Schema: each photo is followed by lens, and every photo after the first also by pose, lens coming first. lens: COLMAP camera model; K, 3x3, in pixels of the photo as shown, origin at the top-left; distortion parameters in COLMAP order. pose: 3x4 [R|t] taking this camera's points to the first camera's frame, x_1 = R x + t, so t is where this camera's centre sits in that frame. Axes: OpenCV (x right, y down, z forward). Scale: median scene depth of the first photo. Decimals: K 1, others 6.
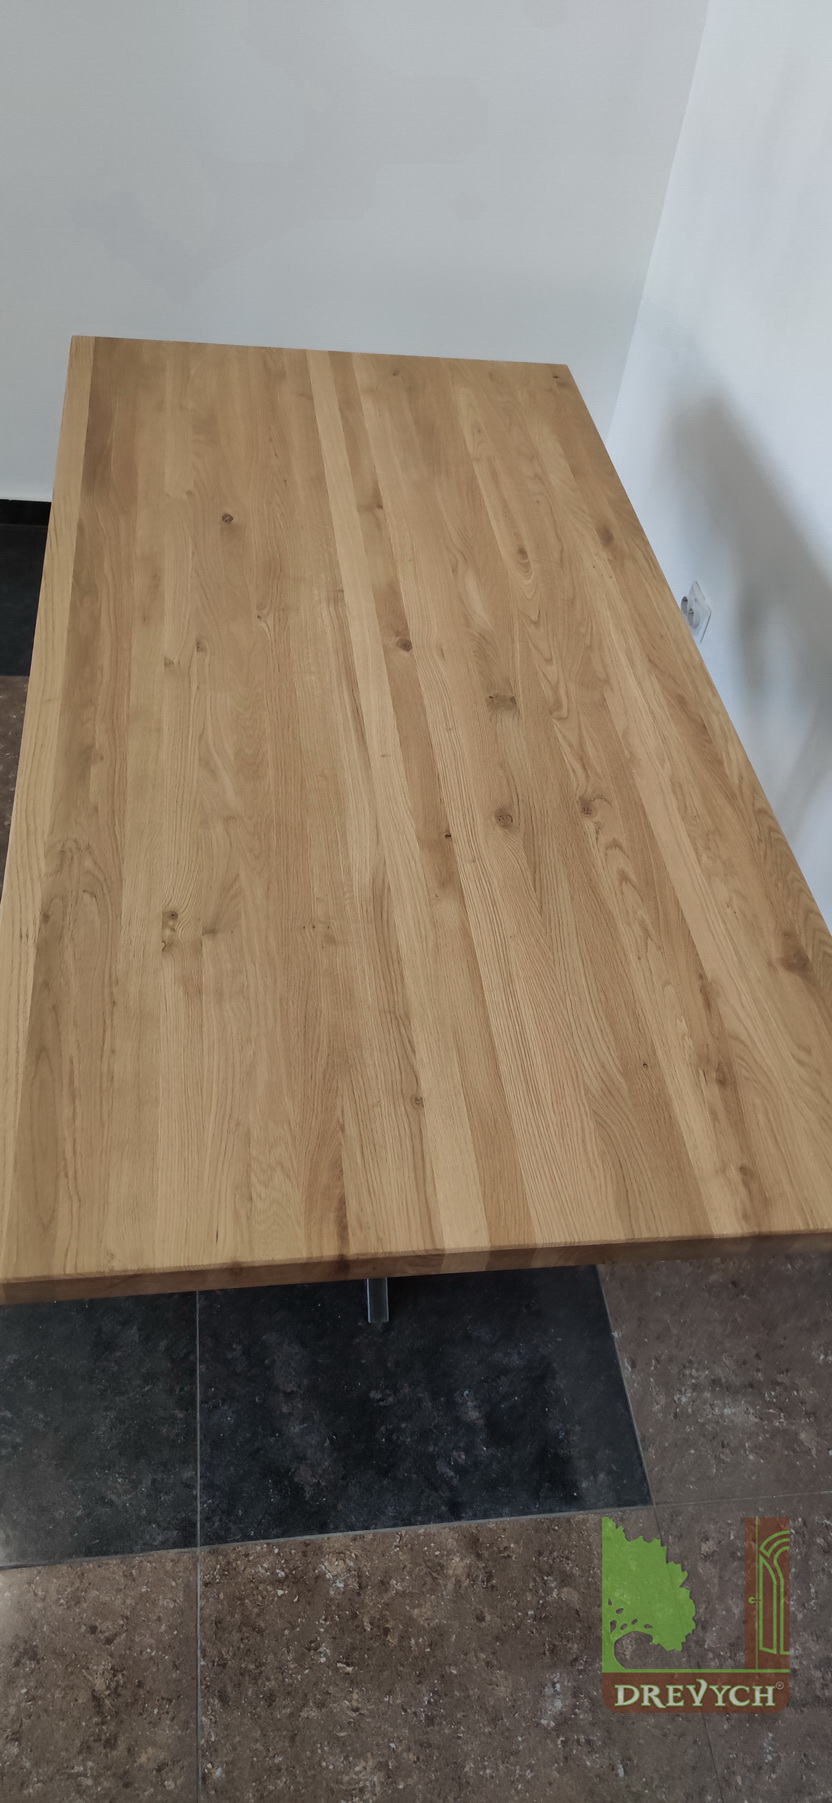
lens RADIAL K [[1277.3, 0, 407.0], [0, 1277.3, 894.1], [0, 0, 1]] dist [0.078452, -0.080453]
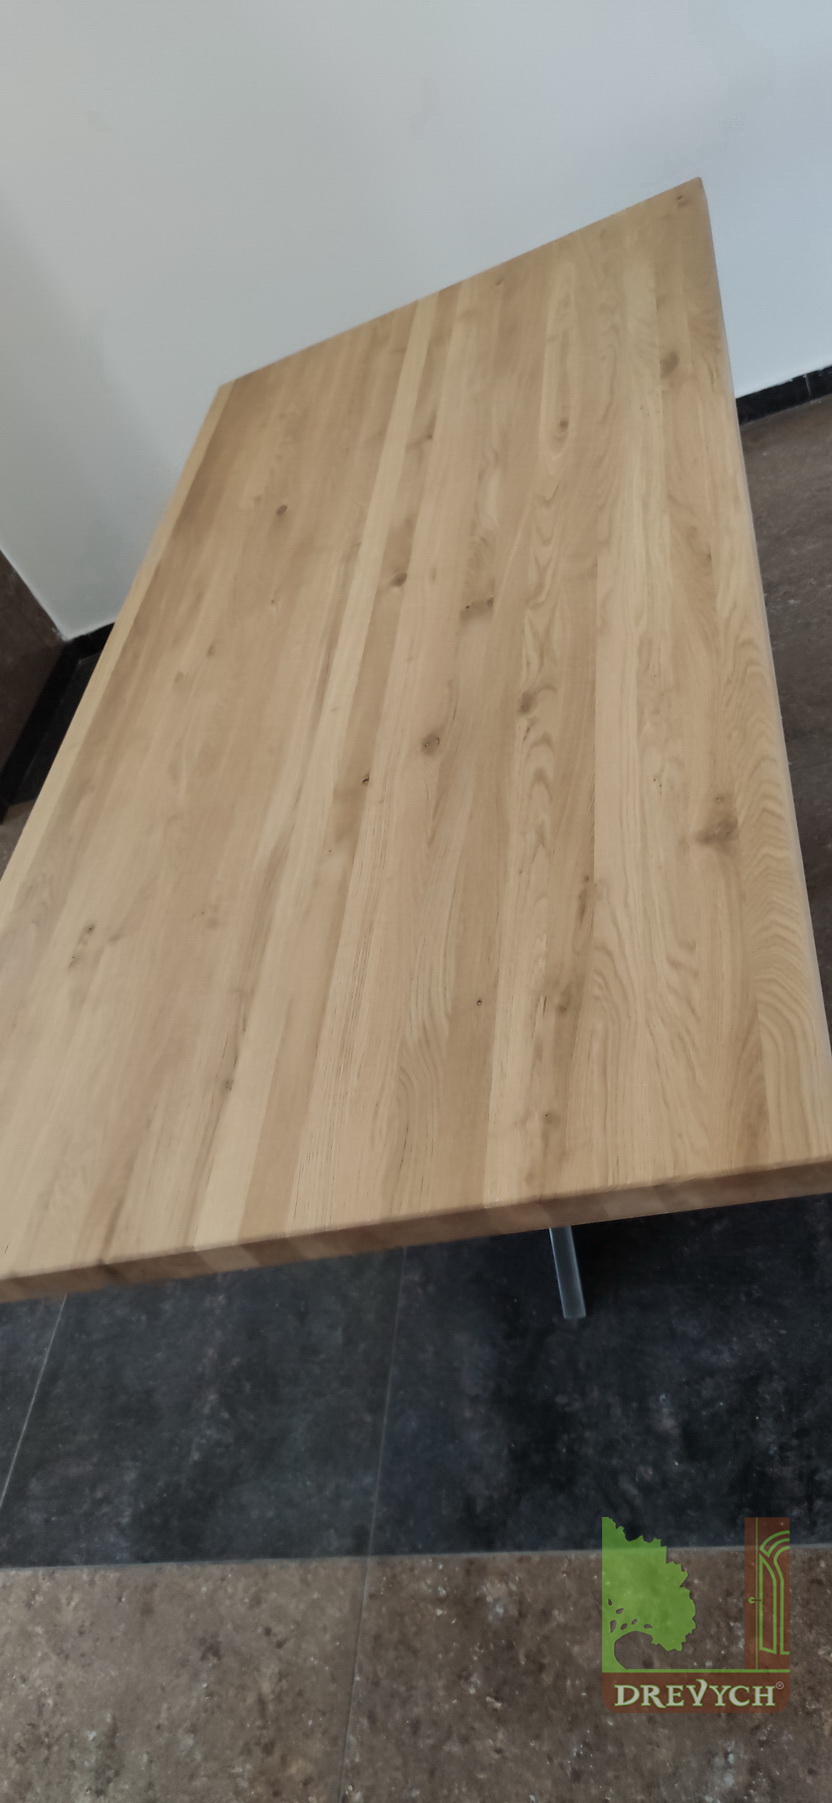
lens RADIAL K [[1277.3, 0, 407.0], [0, 1277.3, 894.1], [0, 0, 1]] dist [0.078452, -0.080453]
pose [[0.827543, -0.202200, -0.523724, 0.472050], [0.205141, 0.977287, -0.053166, 0.079799], [0.522579, -0.063441, 0.850227, 0.228900]]
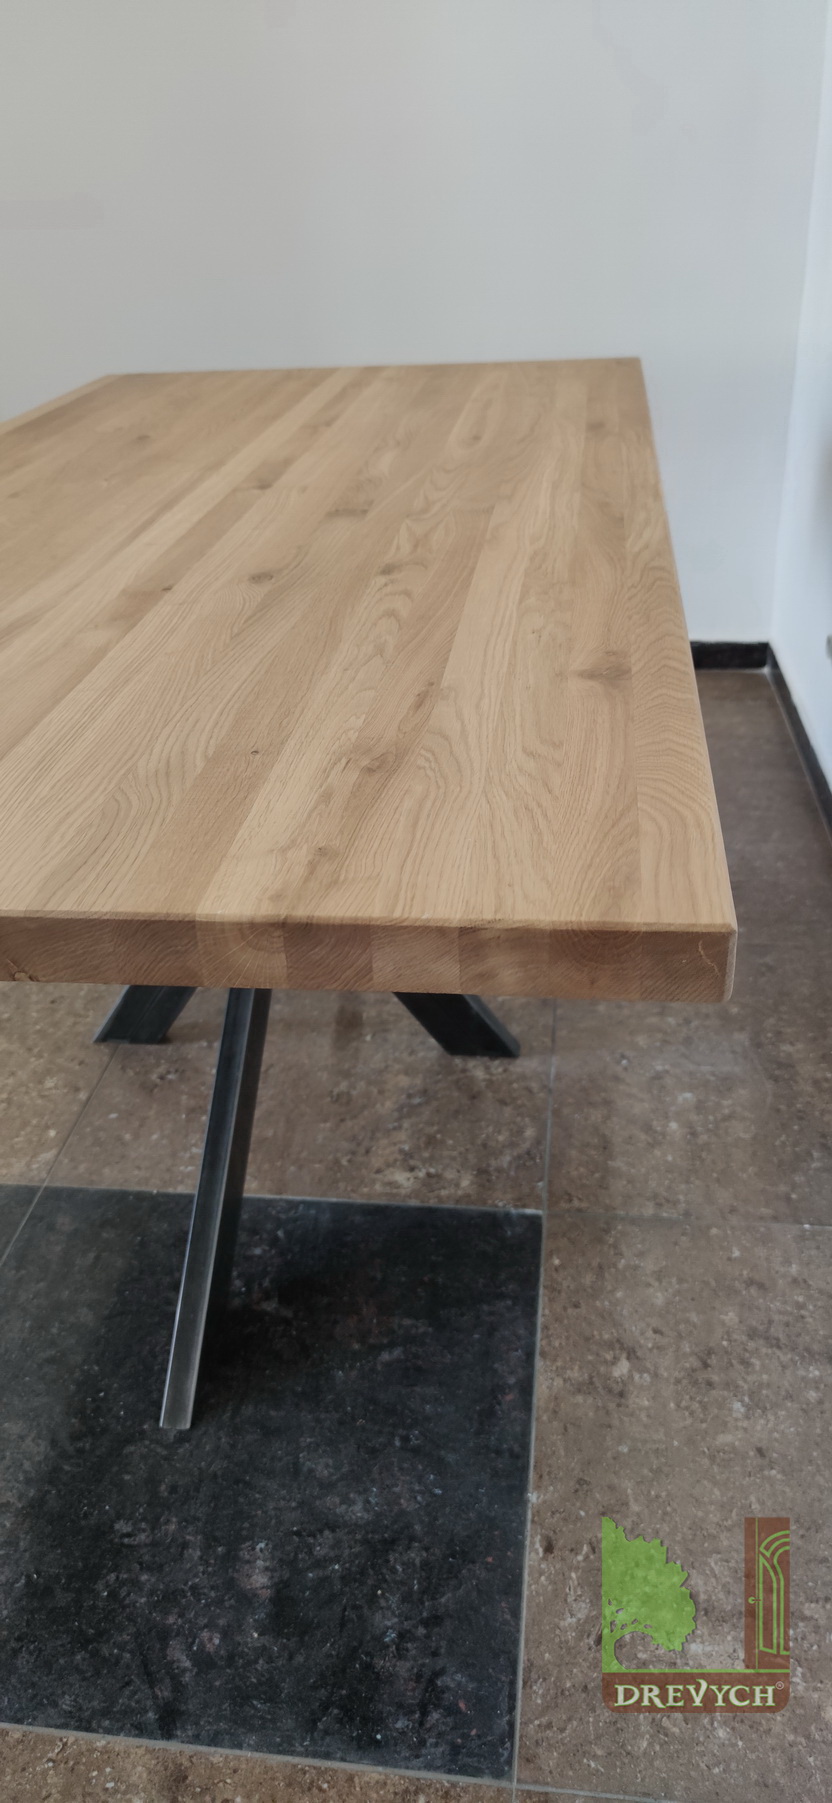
lens RADIAL K [[1289.0, 0, 411.3], [0, 1289.0, 908.0], [0, 0, 1]] dist [0.065590, -0.078608]
pose [[0.955396, -0.015455, -0.294922, 0.343227], [-0.068868, 0.959438, -0.273377, 0.288020], [0.287185, 0.281494, 0.915580, 0.397922]]
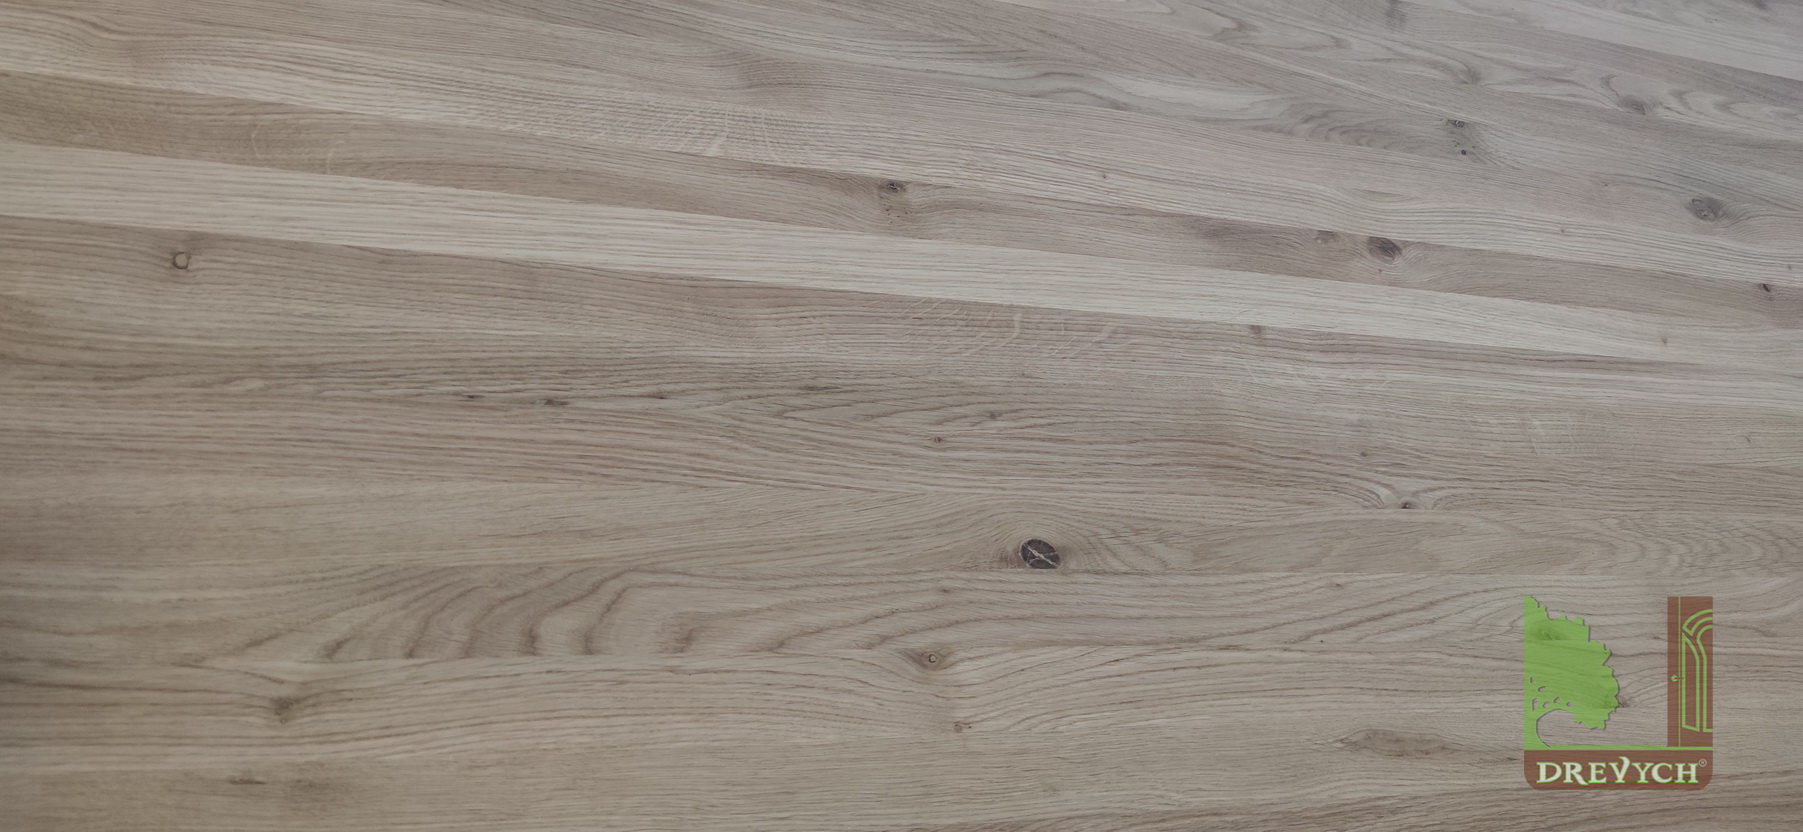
lens RADIAL K [[1277.3, 0, 901.5], [0, 1277.3, 416.0], [0, 0, 1]] dist [0.078452, -0.080453]
pose [[0.025267, -0.915228, 0.402144, -0.293325], [0.446602, 0.370232, 0.814540, -0.724449], [-0.894376, 0.159017, 0.418097, 1.046882]]
